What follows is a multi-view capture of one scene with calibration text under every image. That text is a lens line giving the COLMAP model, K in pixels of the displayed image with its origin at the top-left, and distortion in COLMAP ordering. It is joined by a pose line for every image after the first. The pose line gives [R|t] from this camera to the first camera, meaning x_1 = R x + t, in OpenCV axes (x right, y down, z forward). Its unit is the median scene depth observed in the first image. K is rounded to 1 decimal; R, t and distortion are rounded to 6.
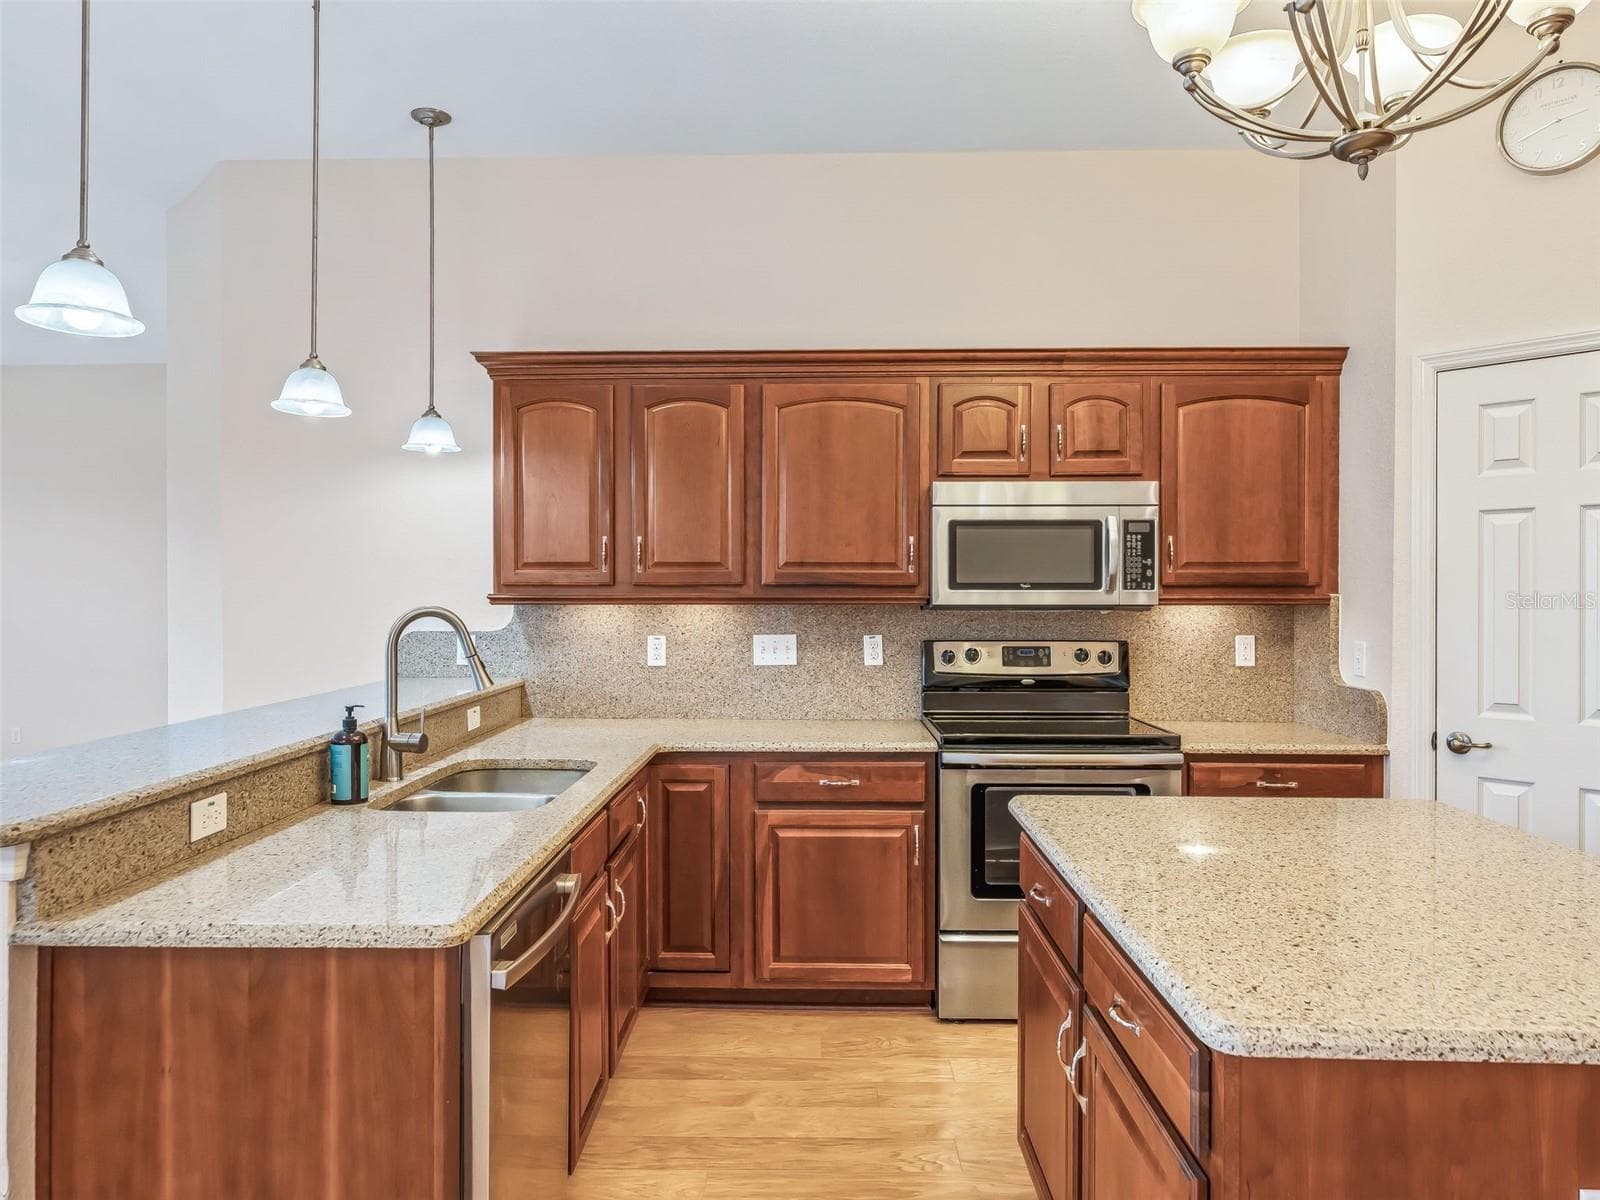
lens RADIAL K [[1085.2, 0, 800.0], [0, 1085.2, 600.0], [0, 0, 1]] dist [0.002910, 0.000777]
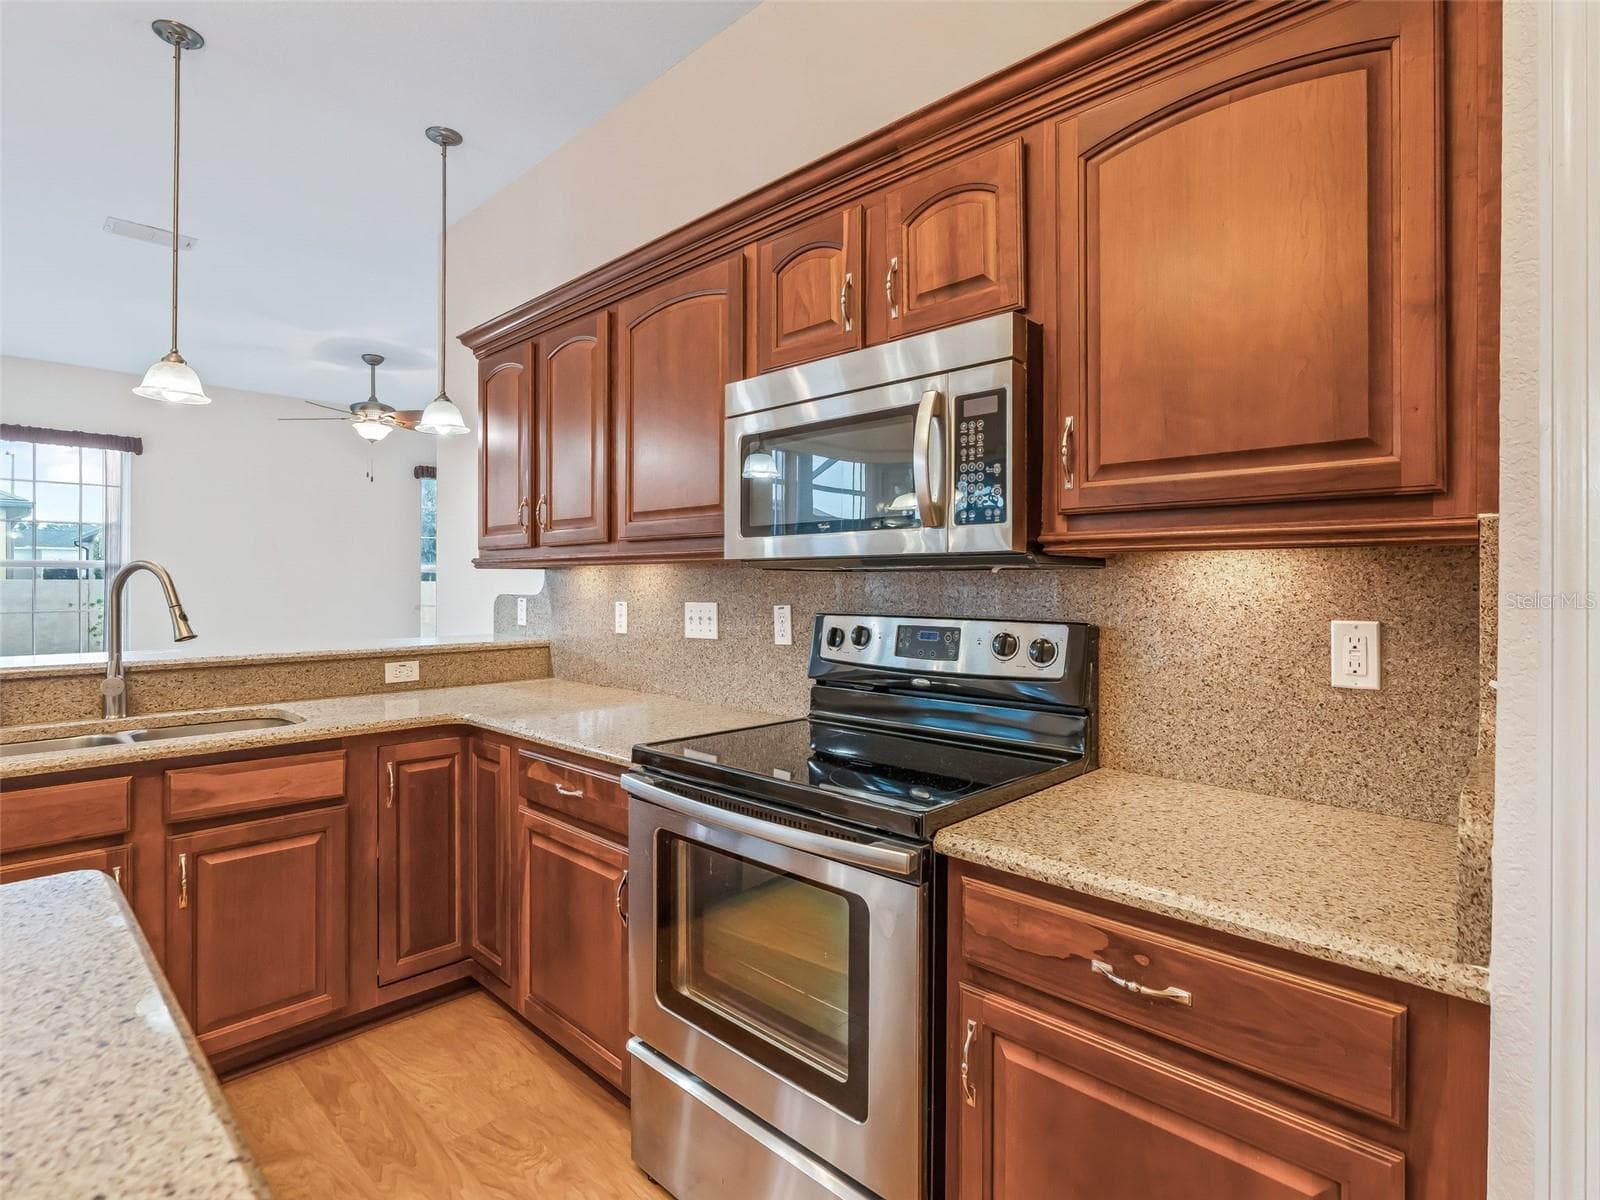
lens RADIAL K [[817.3, 0, 795.3], [0, 817.3, 580.7], [0, 0, 1]] dist [-0.005513, 0.000634]
pose [[0.735633, -0.000985, -0.677379, 0.476323], [-0.008797, 0.999901, -0.011008, 0.021837], [0.677323, 0.014056, 0.735551, 0.595006]]
